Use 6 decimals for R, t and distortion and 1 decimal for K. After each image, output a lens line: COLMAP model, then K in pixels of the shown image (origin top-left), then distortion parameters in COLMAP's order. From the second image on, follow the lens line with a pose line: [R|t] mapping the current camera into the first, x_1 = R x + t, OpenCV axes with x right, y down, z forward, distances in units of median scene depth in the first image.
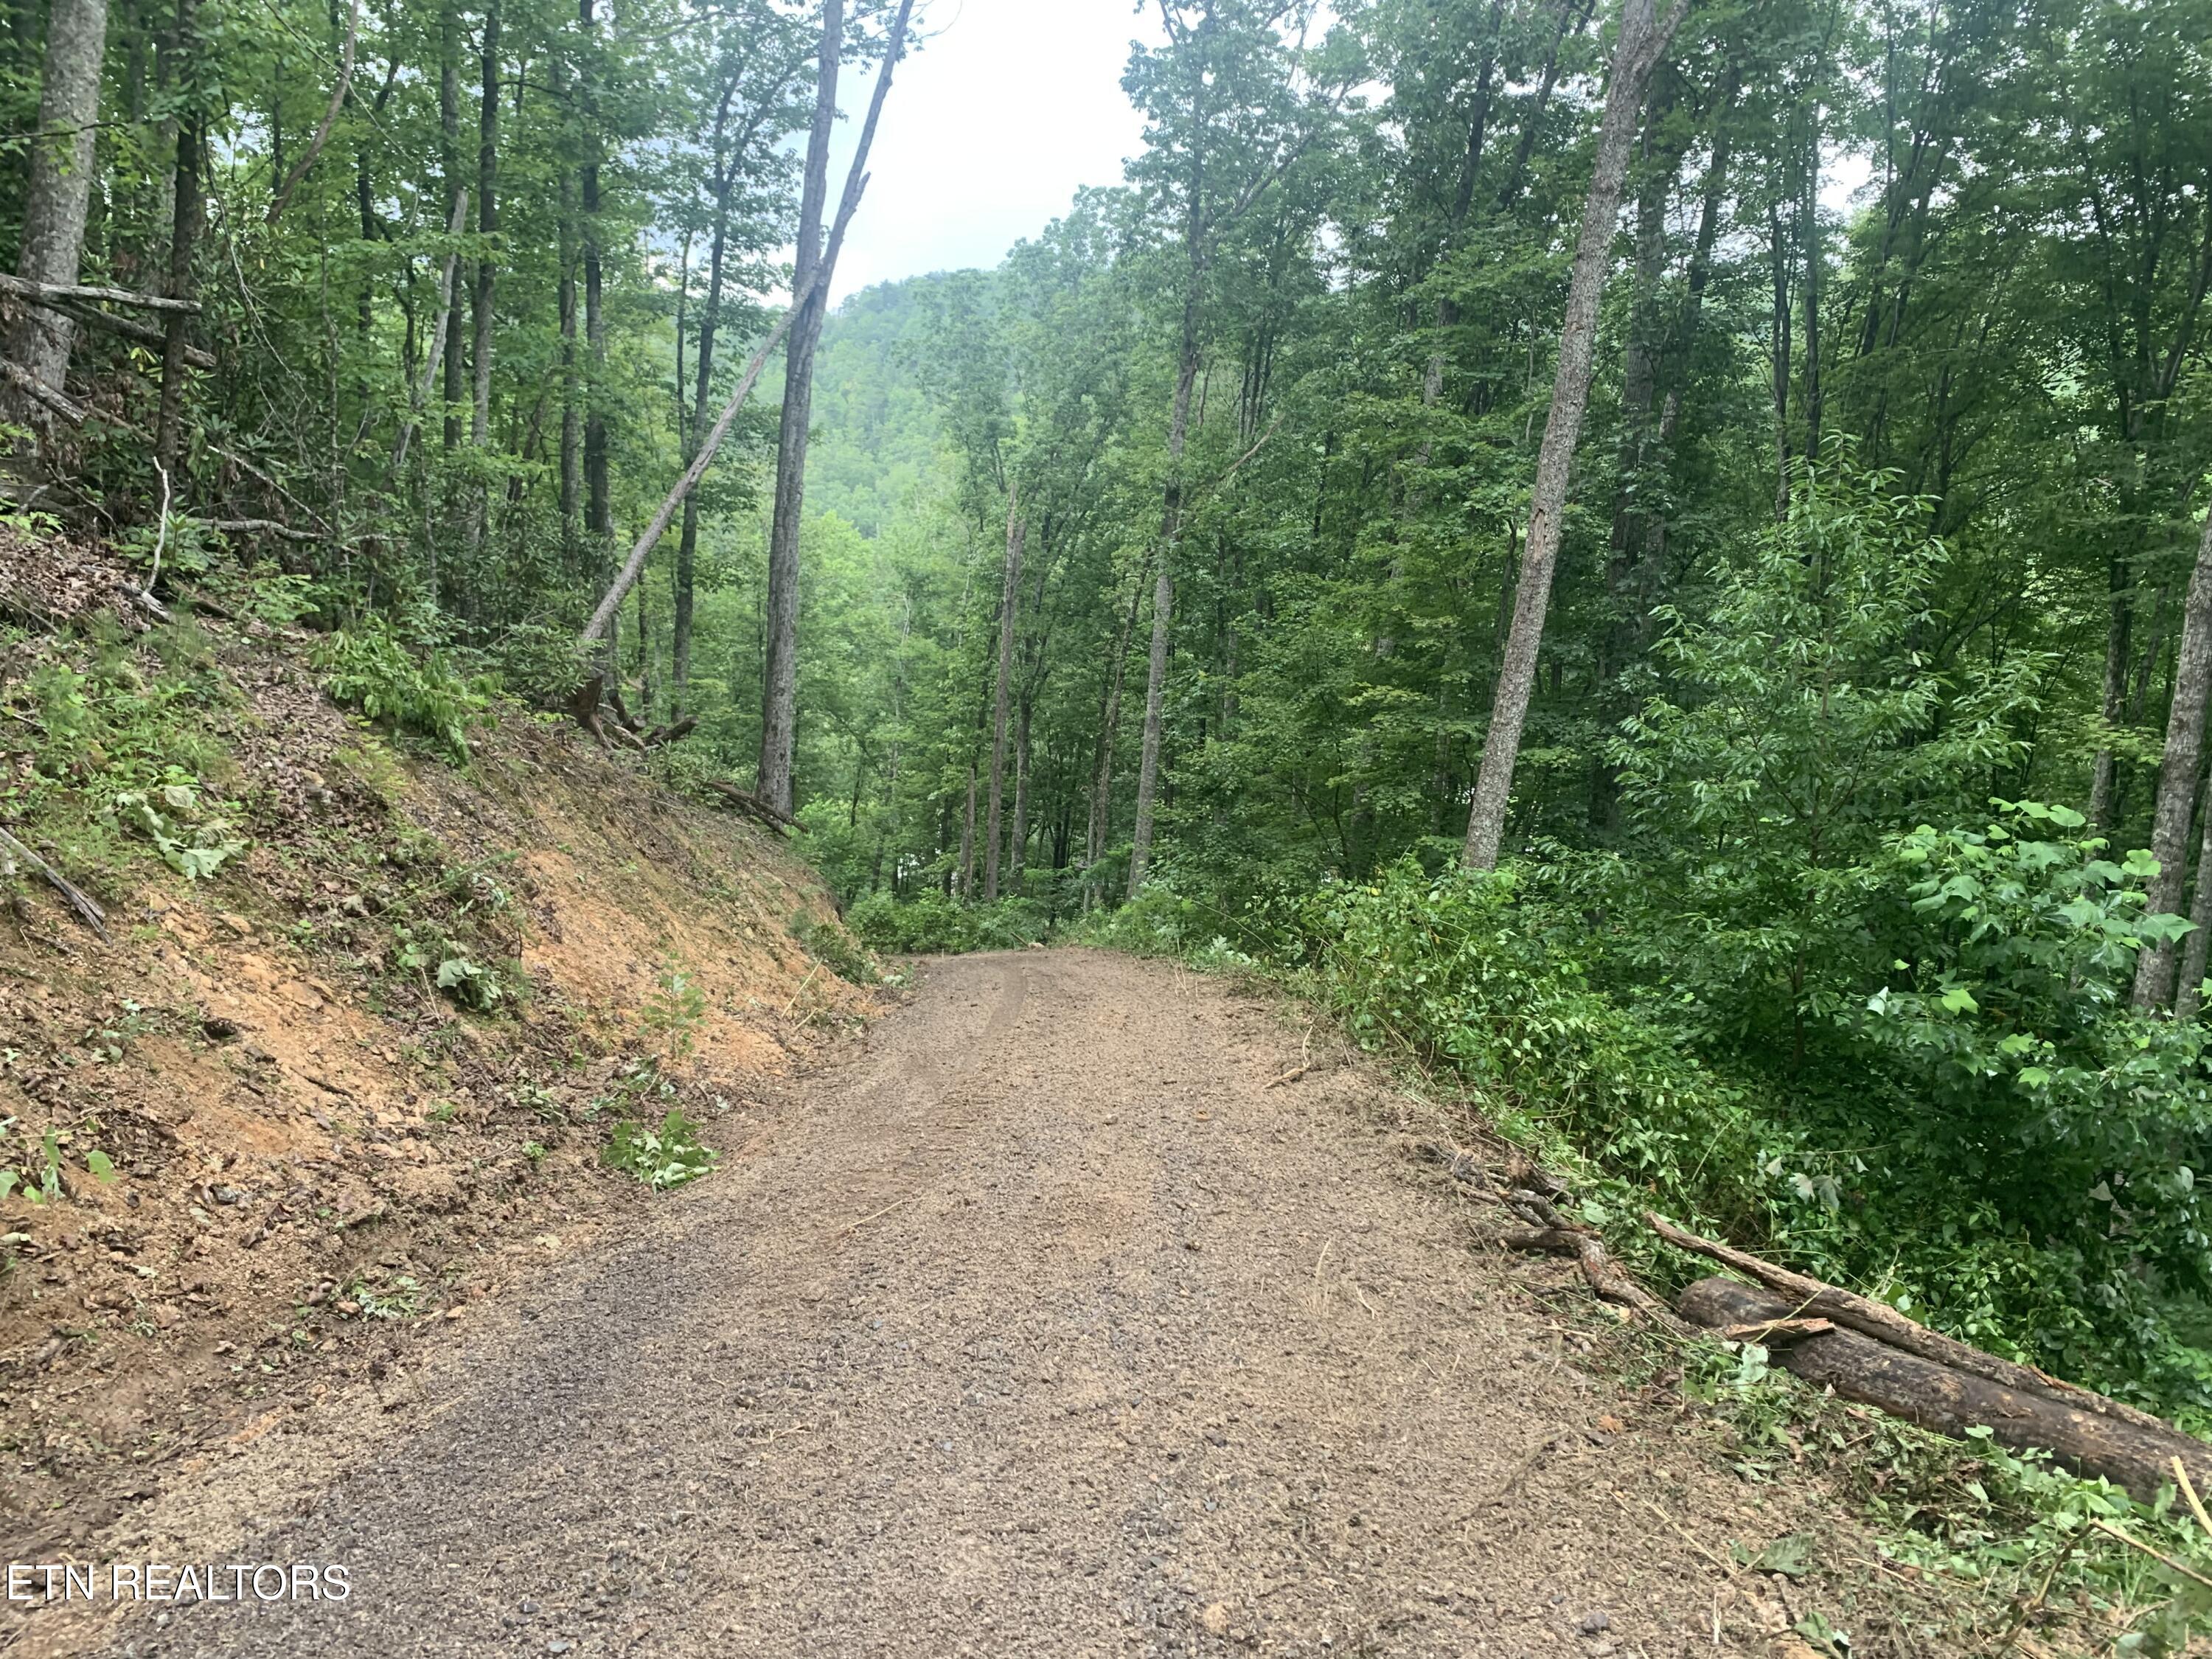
lens RADIAL K [[1860.0, 0, 1091.6], [0, 1860.0, 826.5], [0, 0, 1]] dist [0.007569, 0.007361]
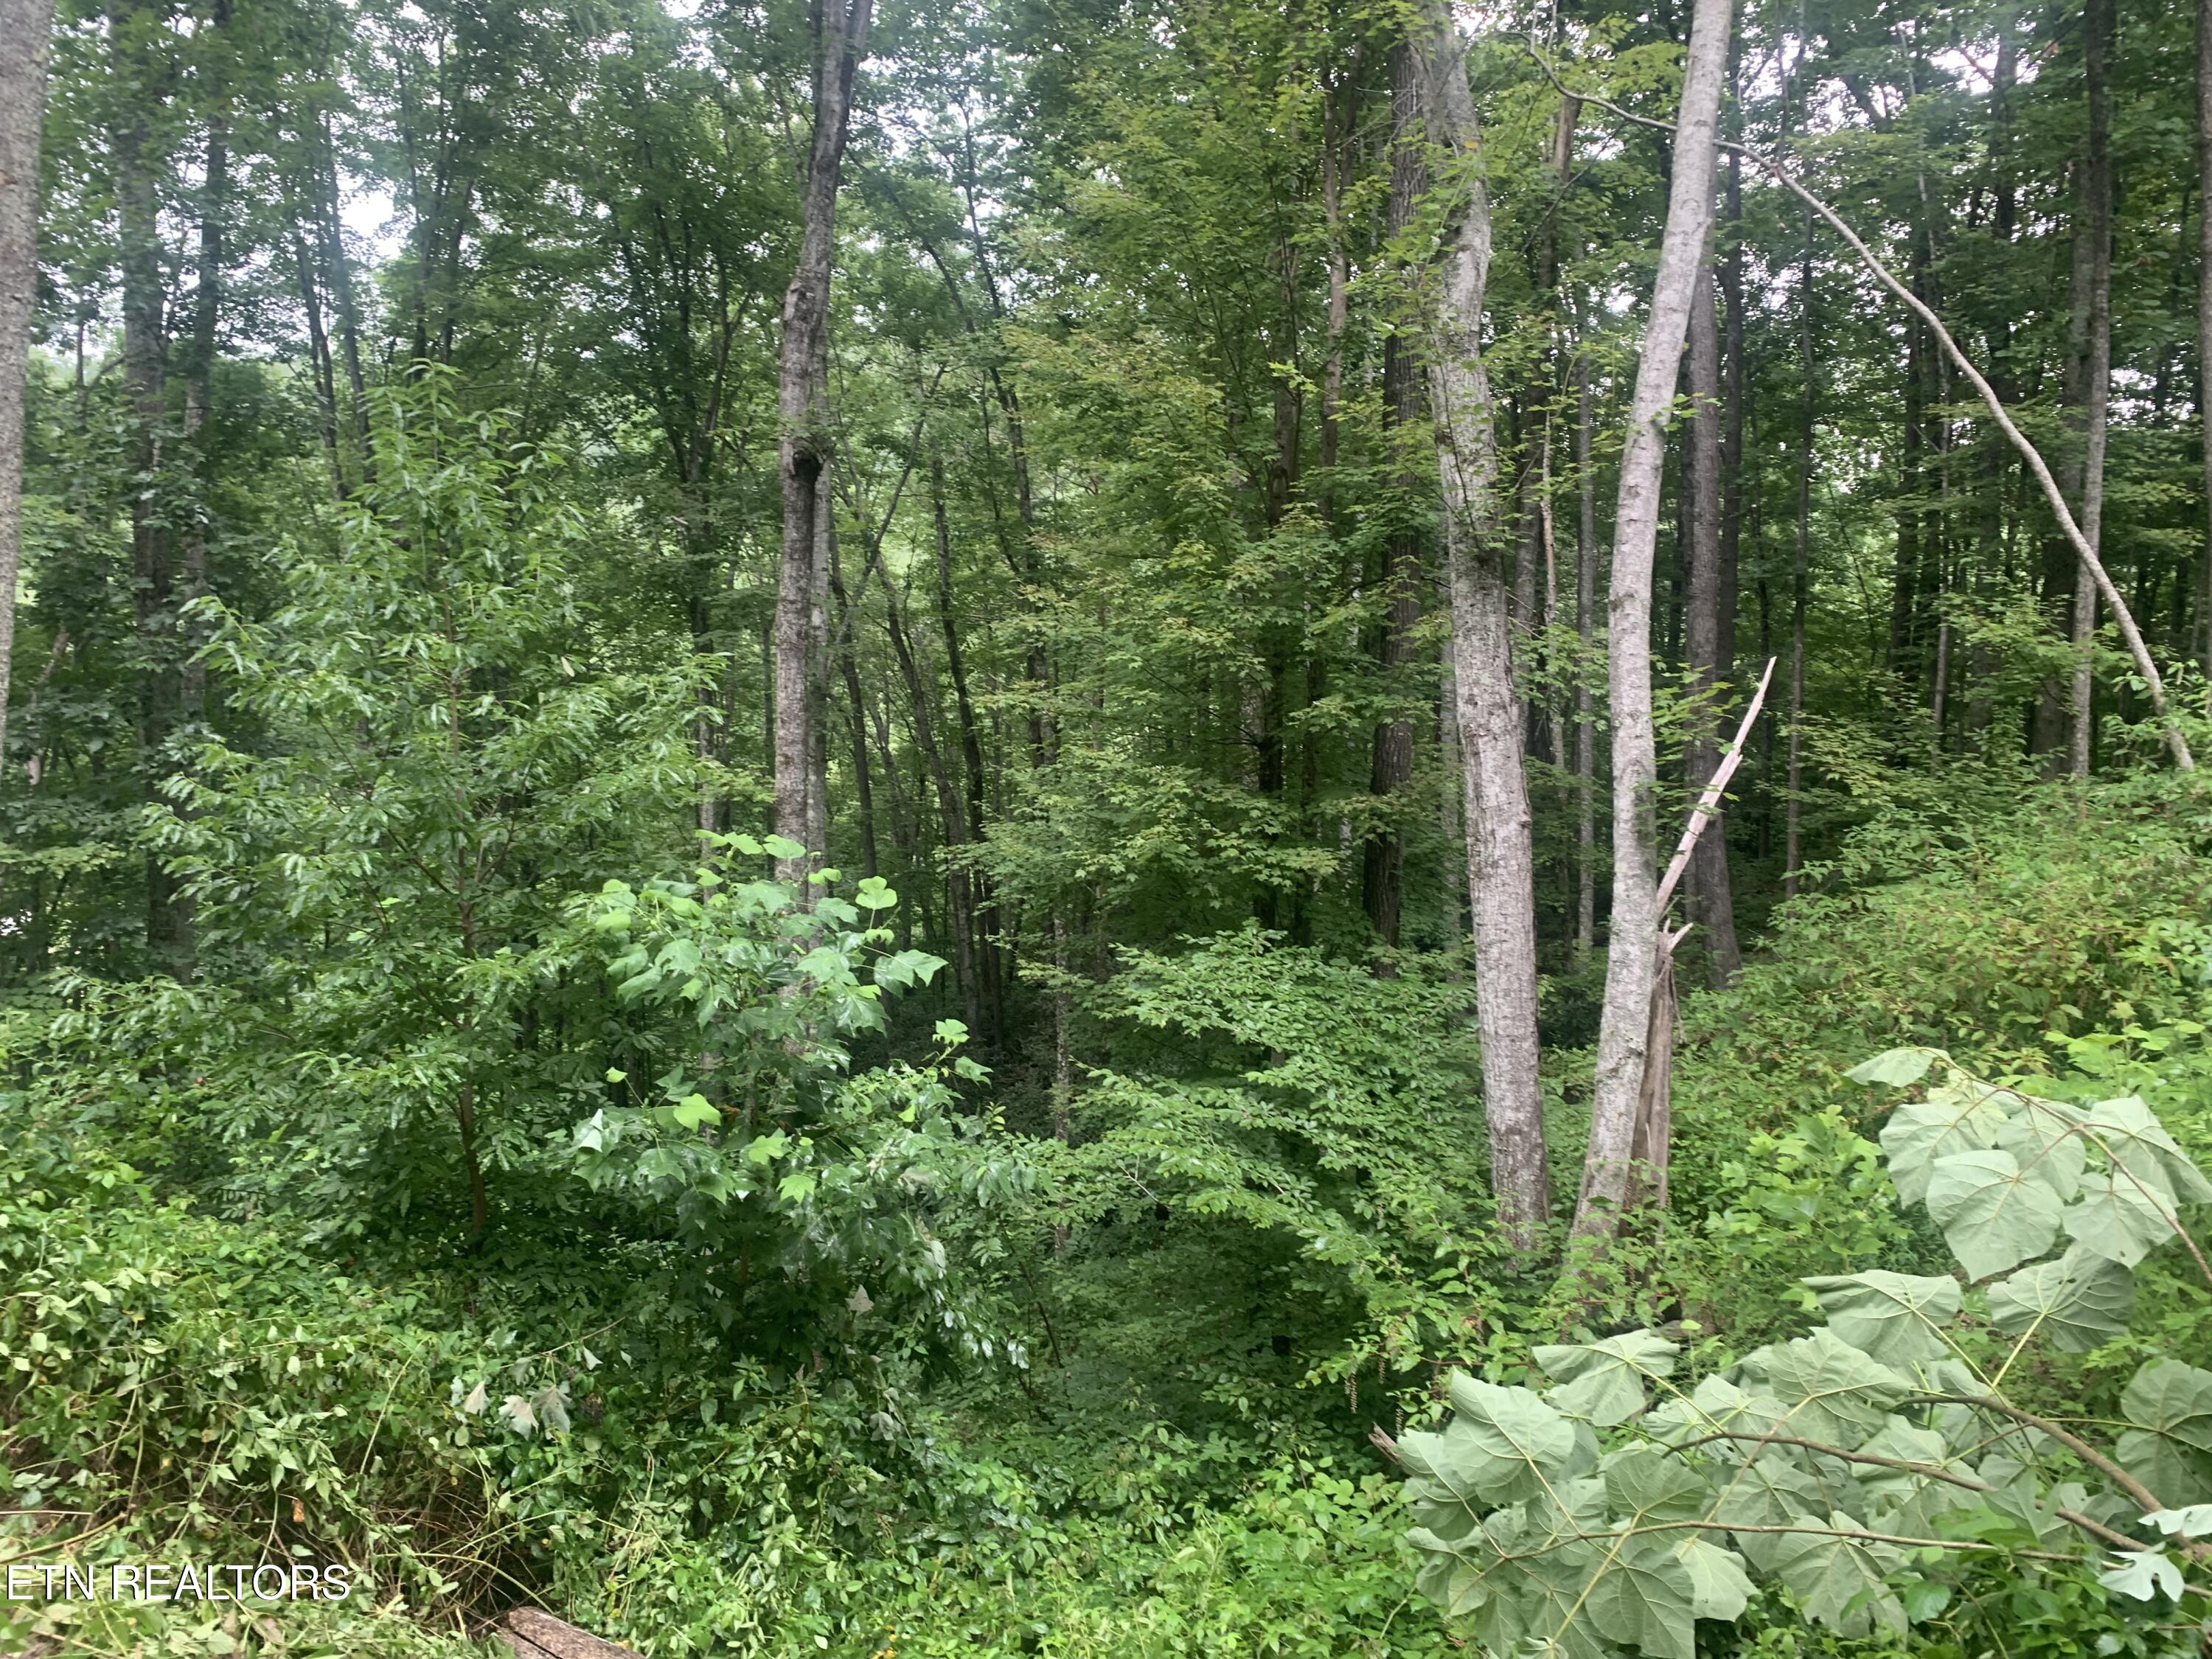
lens RADIAL K [[1860.0, 0, 1091.6], [0, 1860.0, 826.5], [0, 0, 1]] dist [0.007569, 0.007361]
pose [[0.744422, -0.096556, 0.660692, 0.102519], [0.128181, 0.991751, 0.000513, 0.002155], [-0.655291, 0.084307, 0.750657, 0.319836]]
